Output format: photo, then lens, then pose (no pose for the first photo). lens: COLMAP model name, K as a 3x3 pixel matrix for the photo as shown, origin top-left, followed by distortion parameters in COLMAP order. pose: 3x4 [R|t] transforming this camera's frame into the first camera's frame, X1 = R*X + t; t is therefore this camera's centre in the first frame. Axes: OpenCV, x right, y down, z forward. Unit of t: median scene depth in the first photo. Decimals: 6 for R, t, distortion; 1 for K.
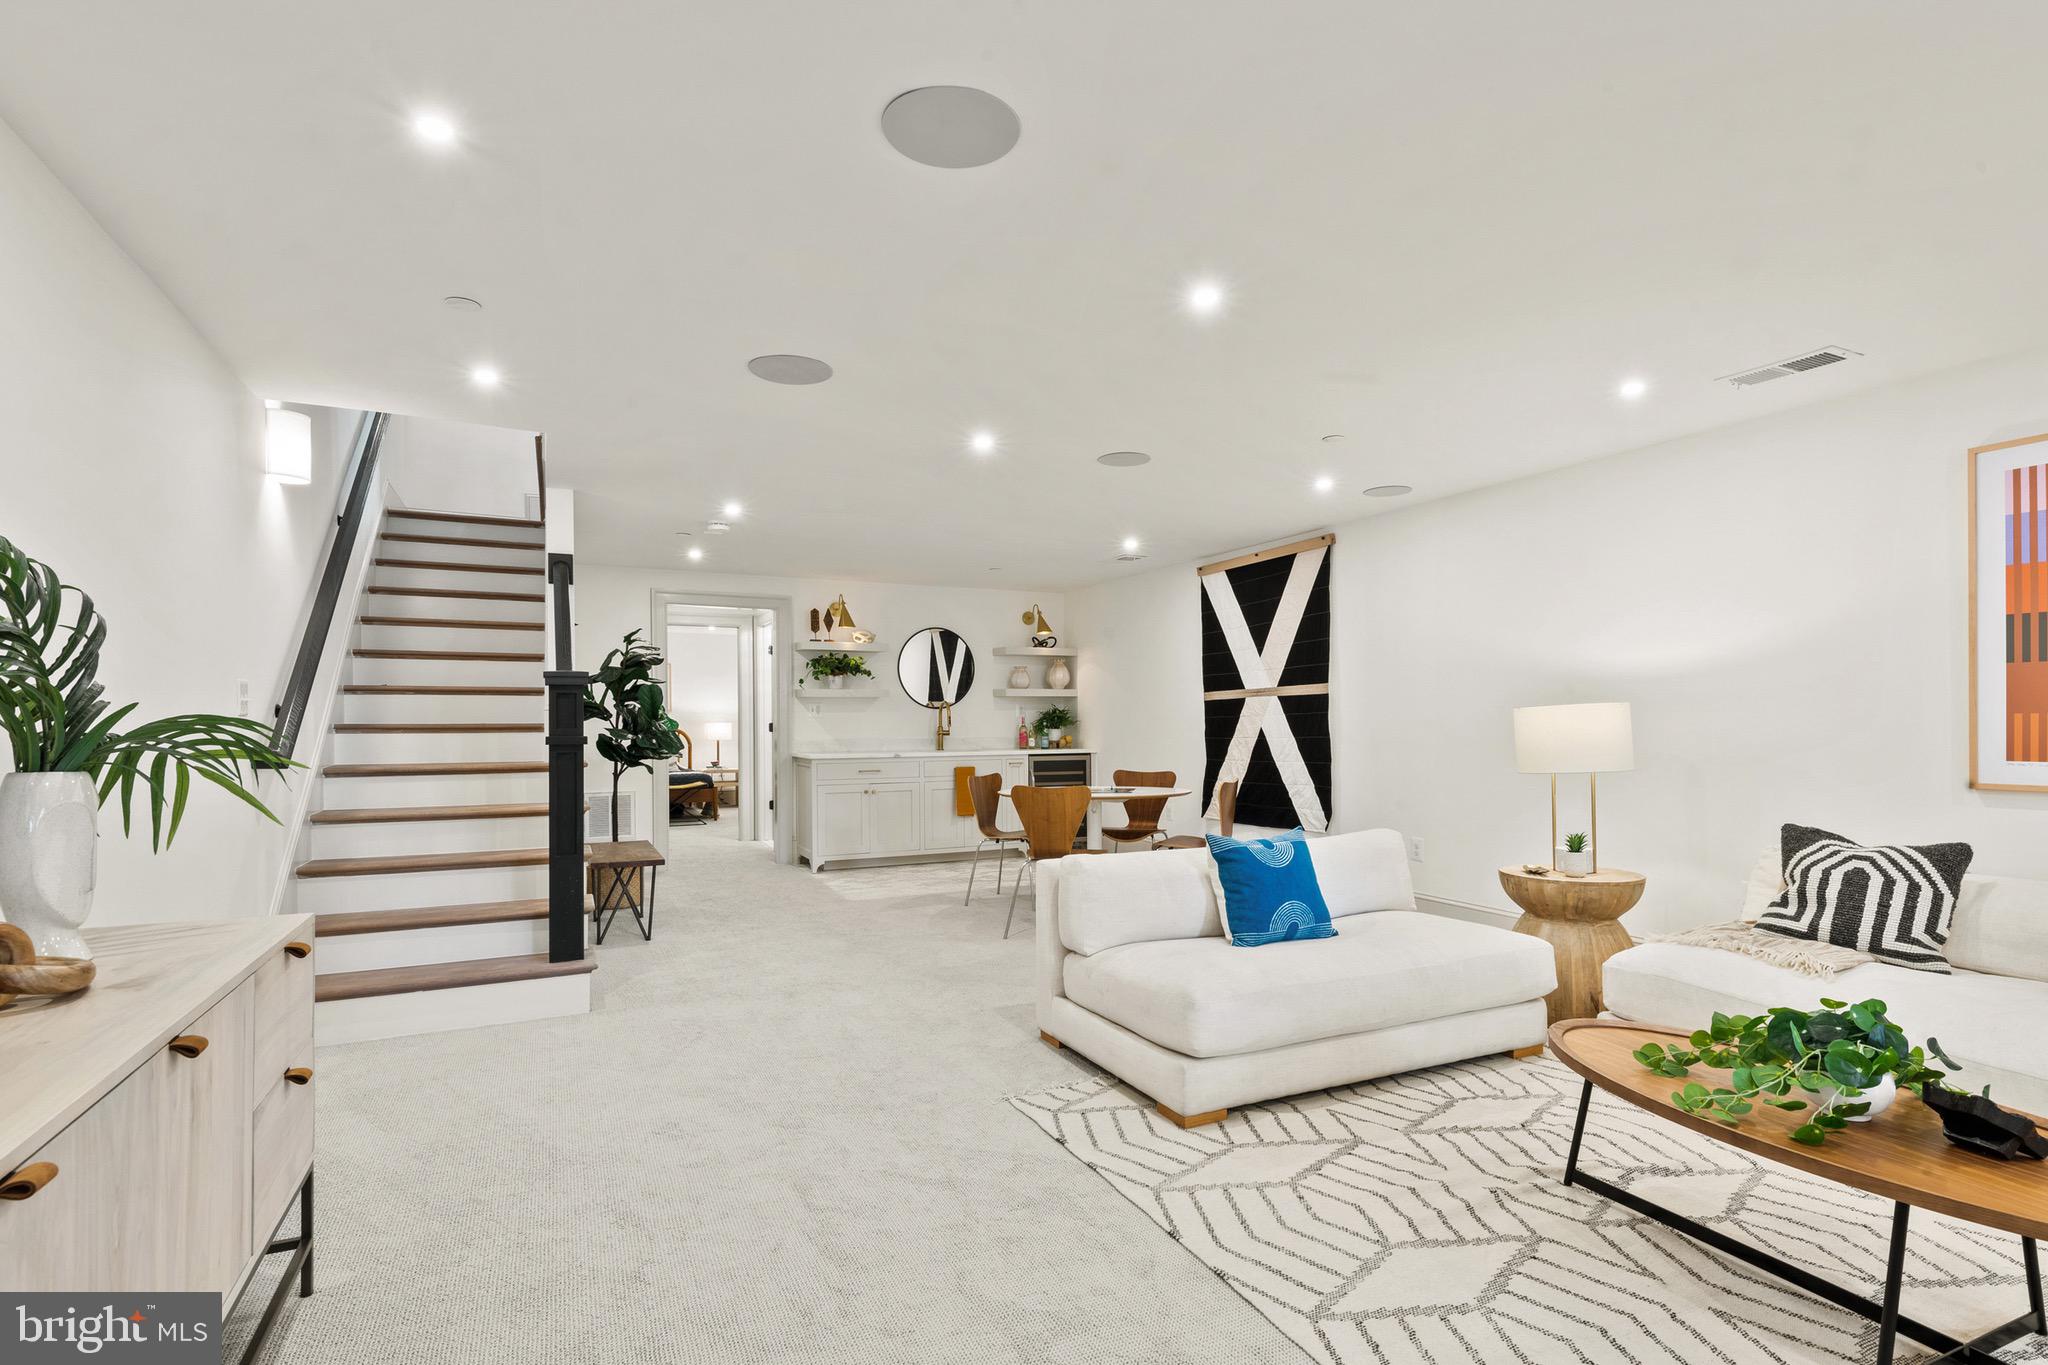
lens RADIAL K [[1017.0, 0, 1030.2], [0, 1017.0, 703.5], [0, 0, 1]] dist [0.012708, -0.002861]
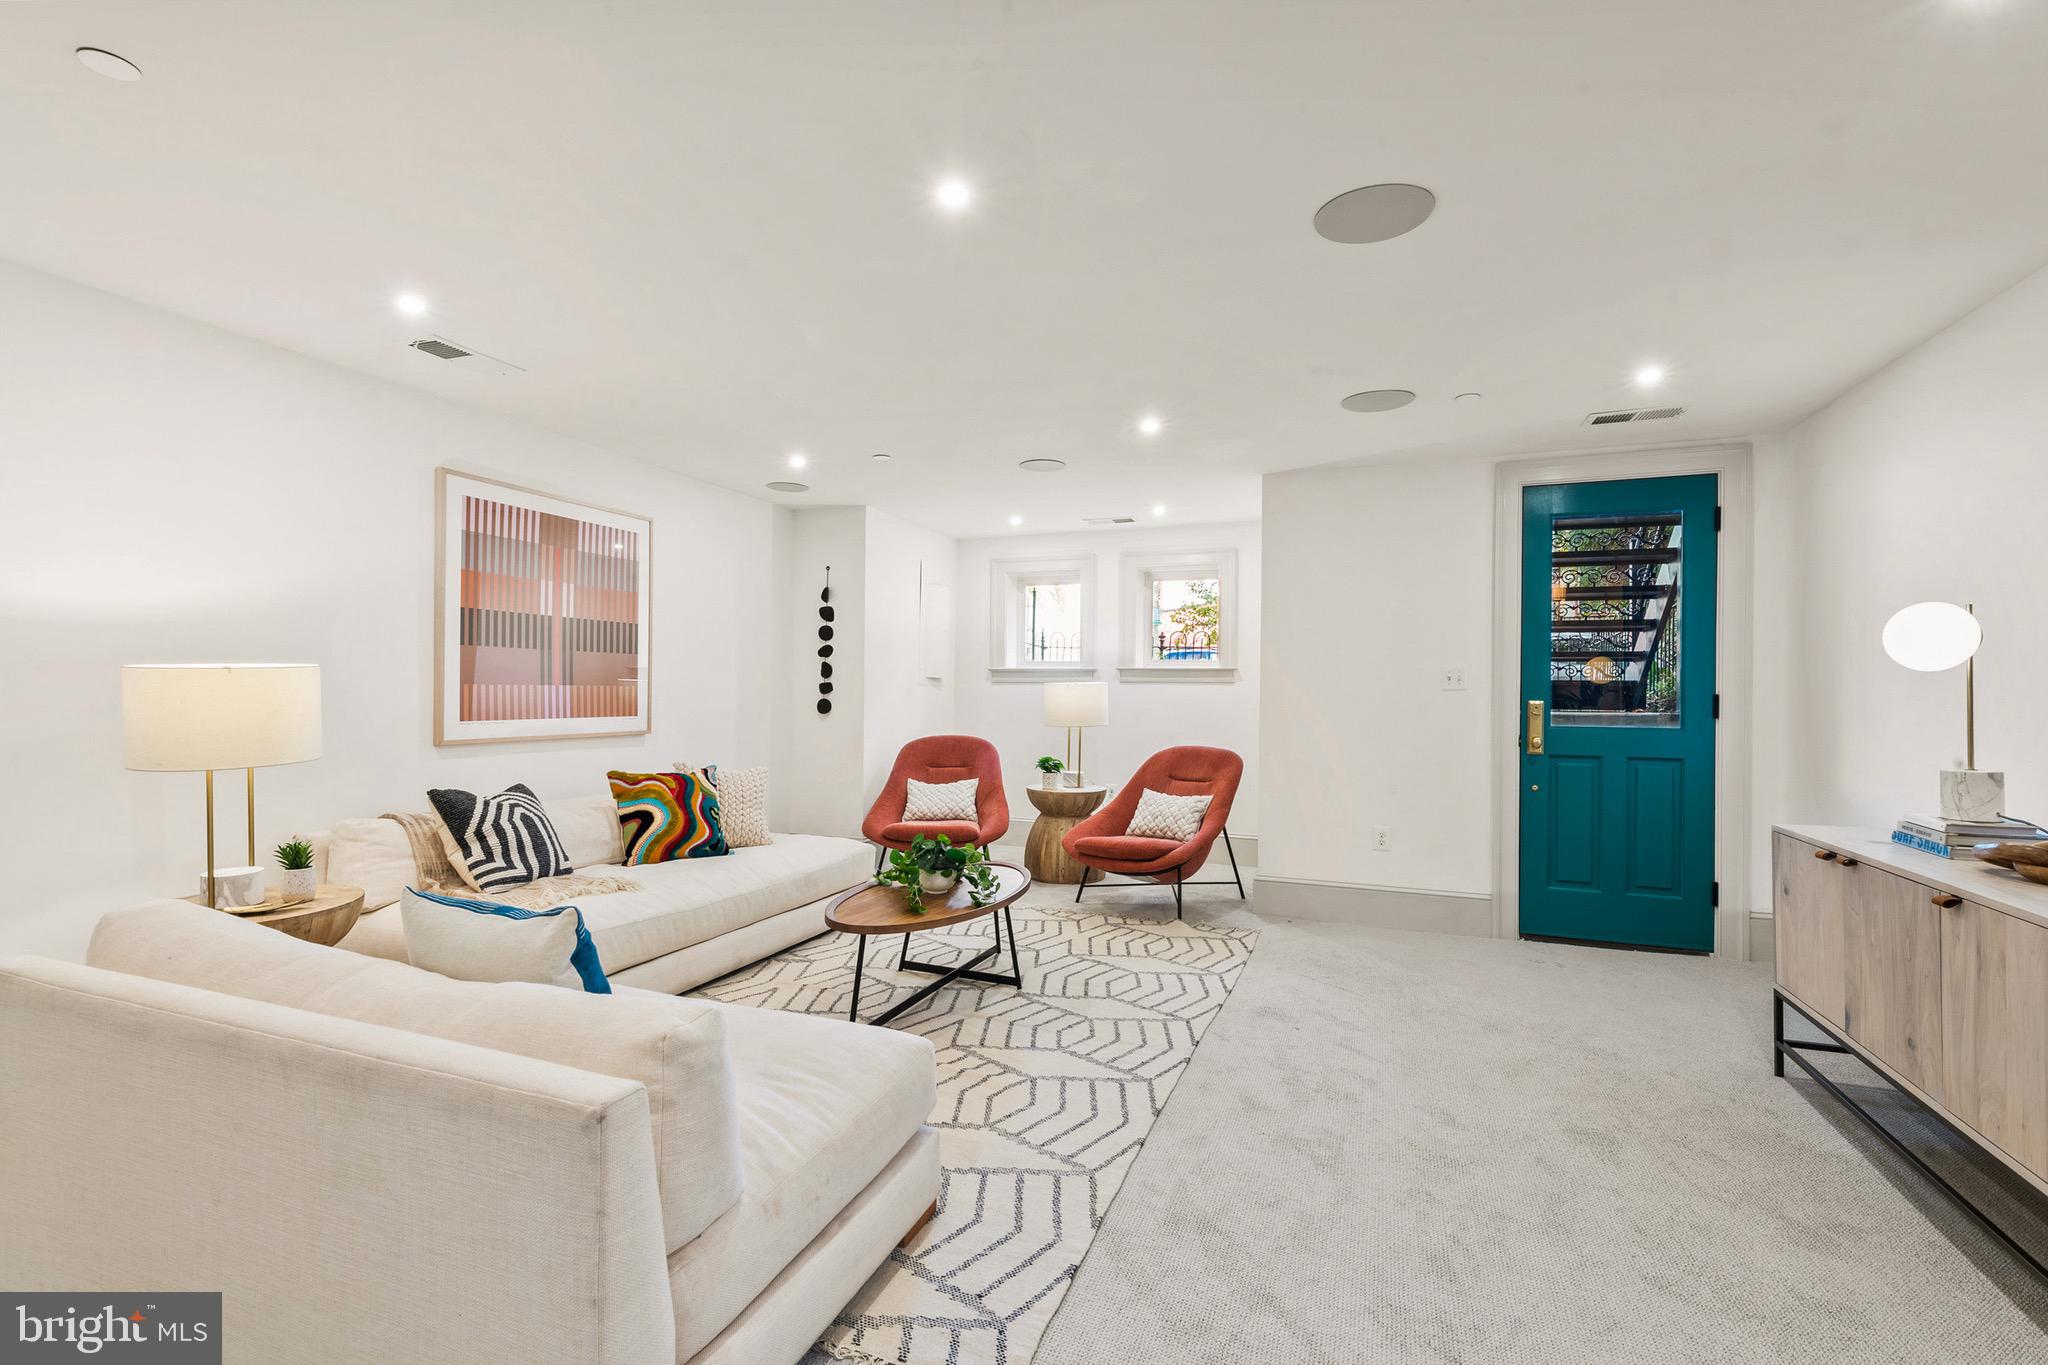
lens RADIAL K [[912.1, 0, 1027.5], [0, 912.1, 692.6], [0, 0, 1]] dist [0.001786, 0.000060]
pose [[-0.694551, 0.003529, 0.719435, -0.446096], [-0.013247, 0.999756, -0.017693, 0.037908], [-0.719321, -0.021819, -0.694335, 1.611195]]
